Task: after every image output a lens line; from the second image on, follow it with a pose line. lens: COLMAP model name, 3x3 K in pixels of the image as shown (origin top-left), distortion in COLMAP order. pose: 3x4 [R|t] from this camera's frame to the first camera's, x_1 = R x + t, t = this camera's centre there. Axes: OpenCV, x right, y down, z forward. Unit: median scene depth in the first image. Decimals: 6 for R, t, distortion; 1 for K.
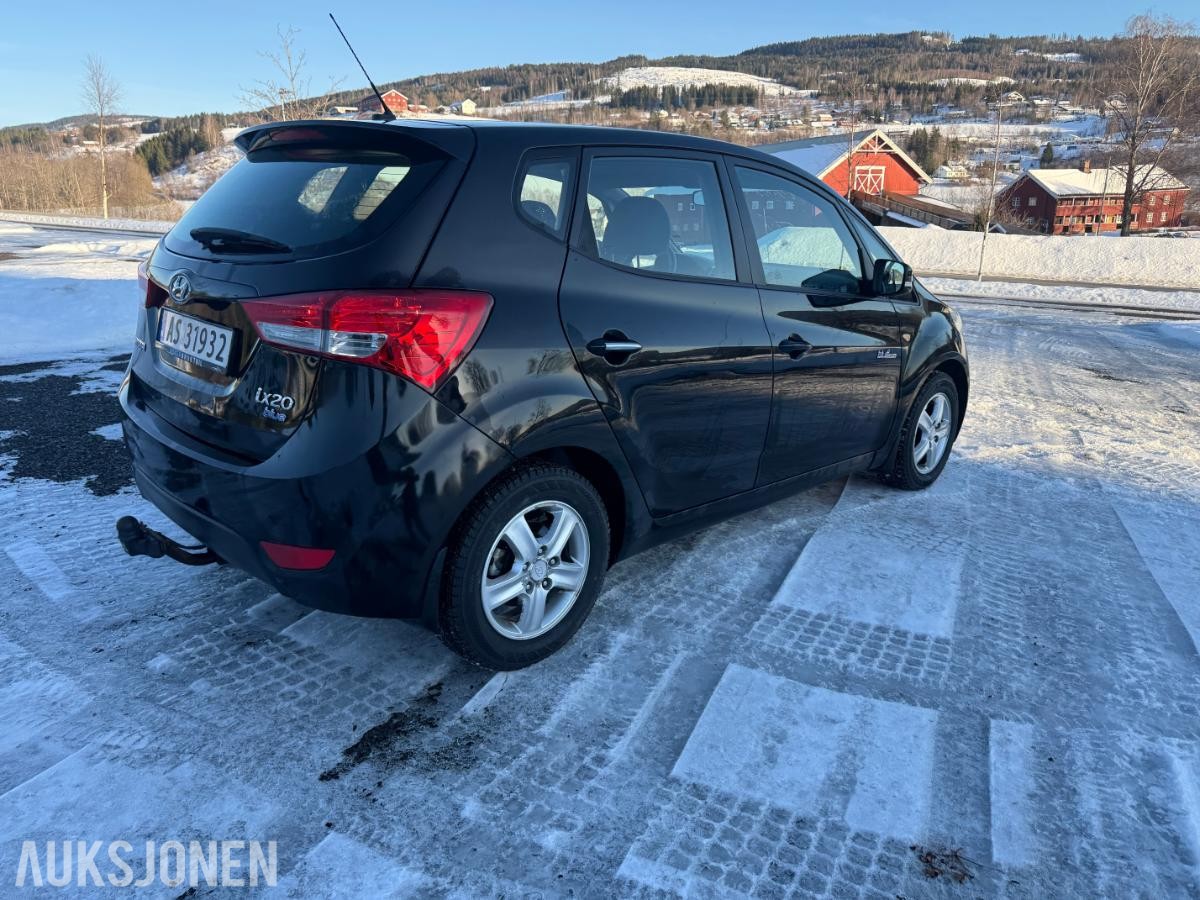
lens RADIAL K [[854.1, 0, 611.1], [0, 854.1, 448.3], [0, 0, 1]] dist [0.014011, -0.016848]
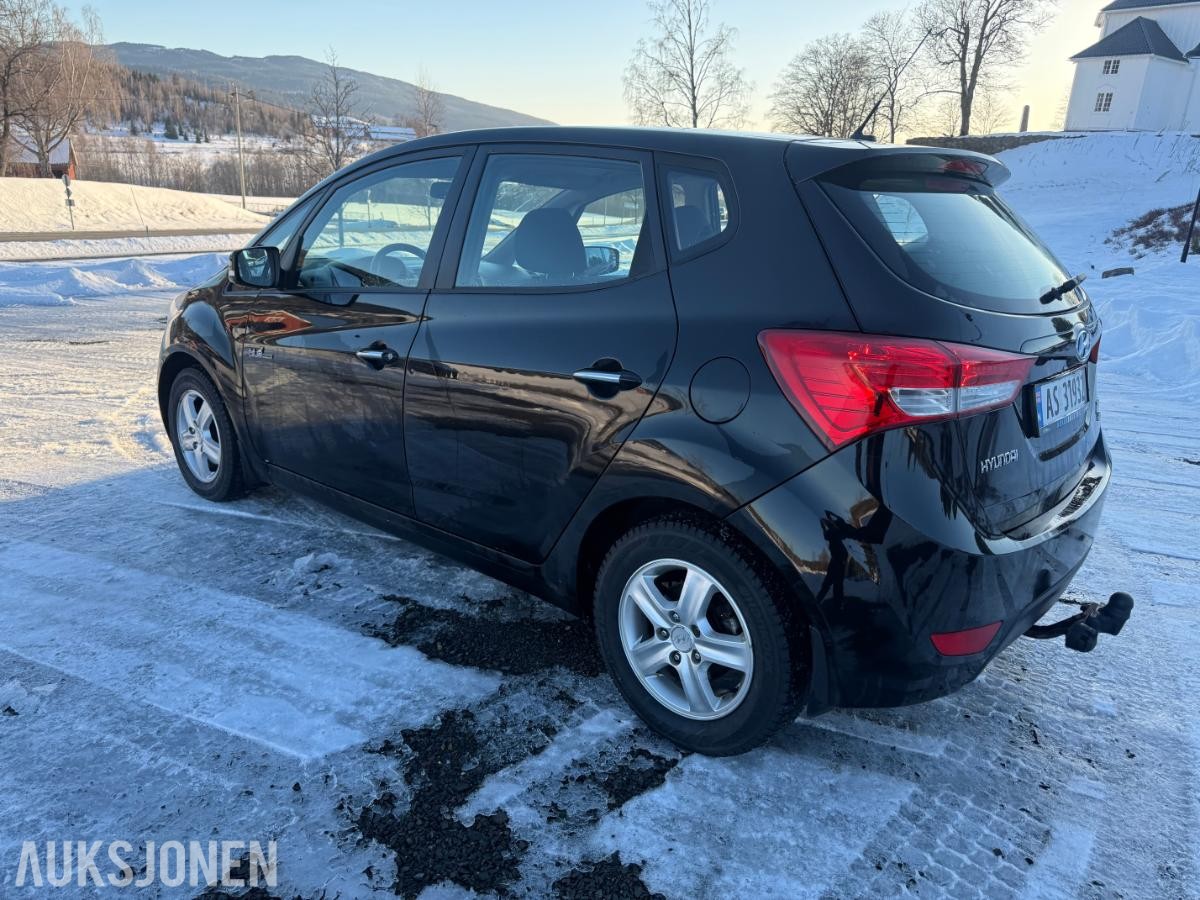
lens RADIAL K [[854.1, 0, 603.5], [0, 854.1, 445.1], [0, 0, 1]] dist [0.014011, -0.016848]
pose [[-0.051160, -0.311533, 0.948857, -0.802114], [0.232616, 0.920252, 0.314684, -0.288620], [-0.971222, 0.236819, 0.025387, 0.869387]]
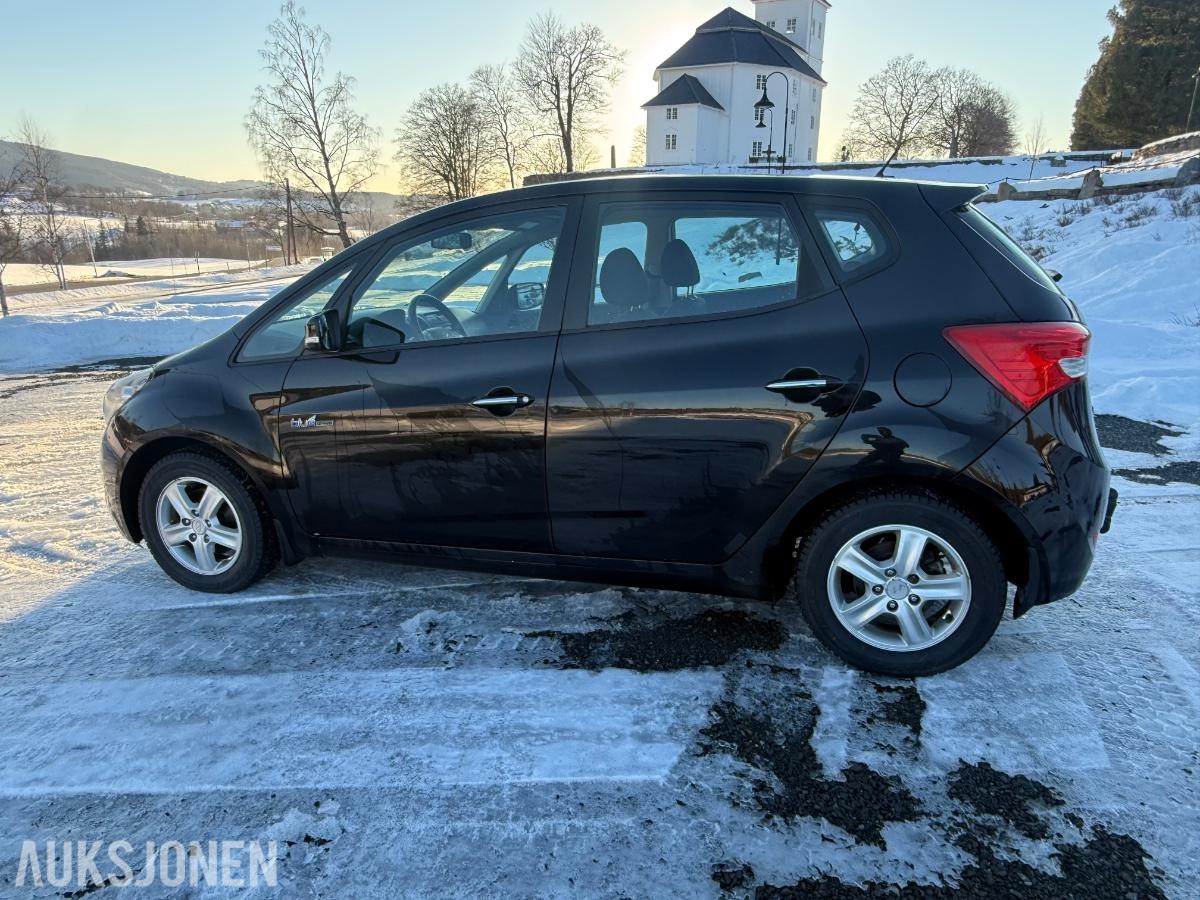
lens RADIAL K [[797.9, 0, 597.4], [0, 797.9, 447.9], [0, 0, 1]] dist [-0.004296, 0.002584]
pose [[-0.459682, -0.251125, 0.851838, -0.724246], [0.245874, 0.885706, 0.393791, -0.385949], [-0.853369, 0.390463, -0.345398, 1.218457]]
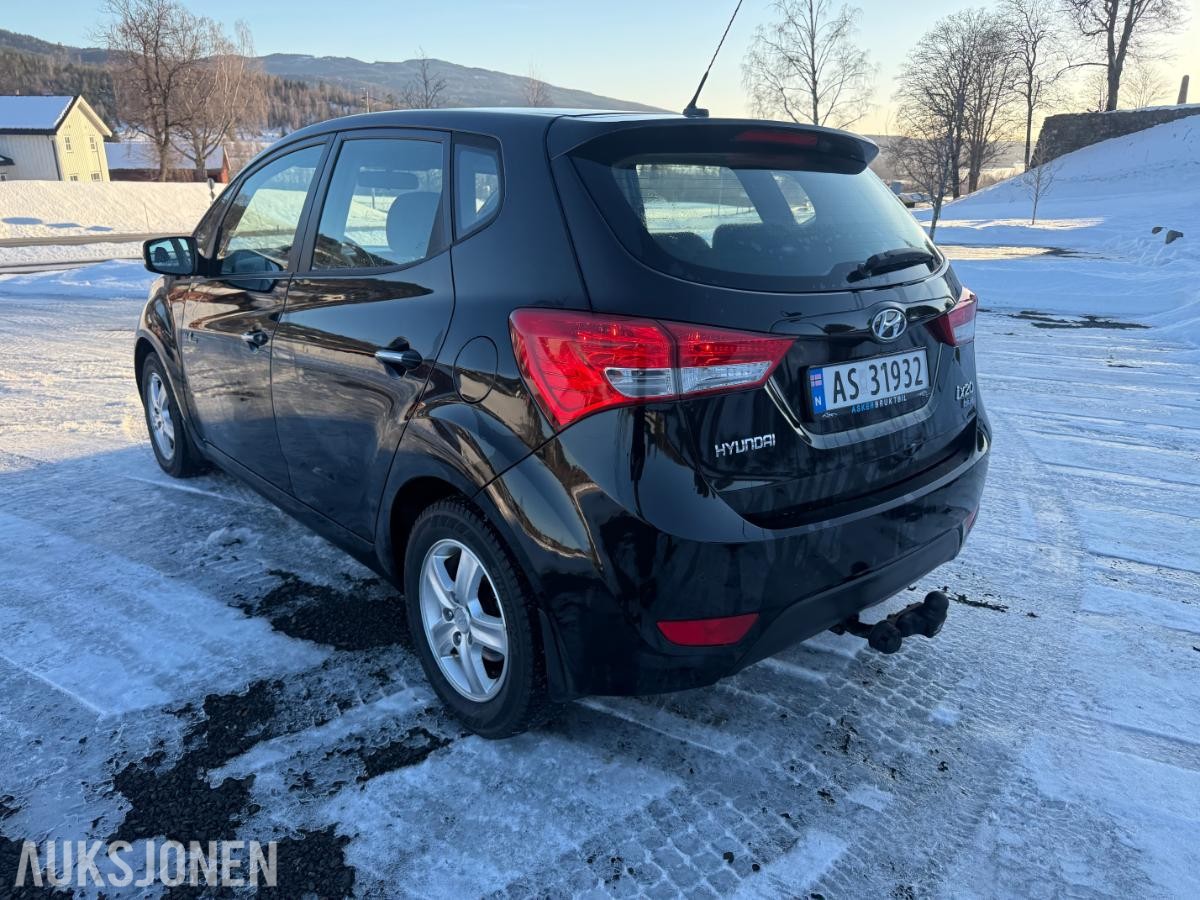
lens RADIAL K [[854.1, 0, 602.0], [0, 854.1, 439.6], [0, 0, 1]] dist [0.014011, -0.016848]
pose [[0.089294, -0.314015, 0.945210, -0.796836], [0.260304, 0.923375, 0.282170, -0.230285], [-0.961389, 0.220846, 0.164191, 0.671816]]
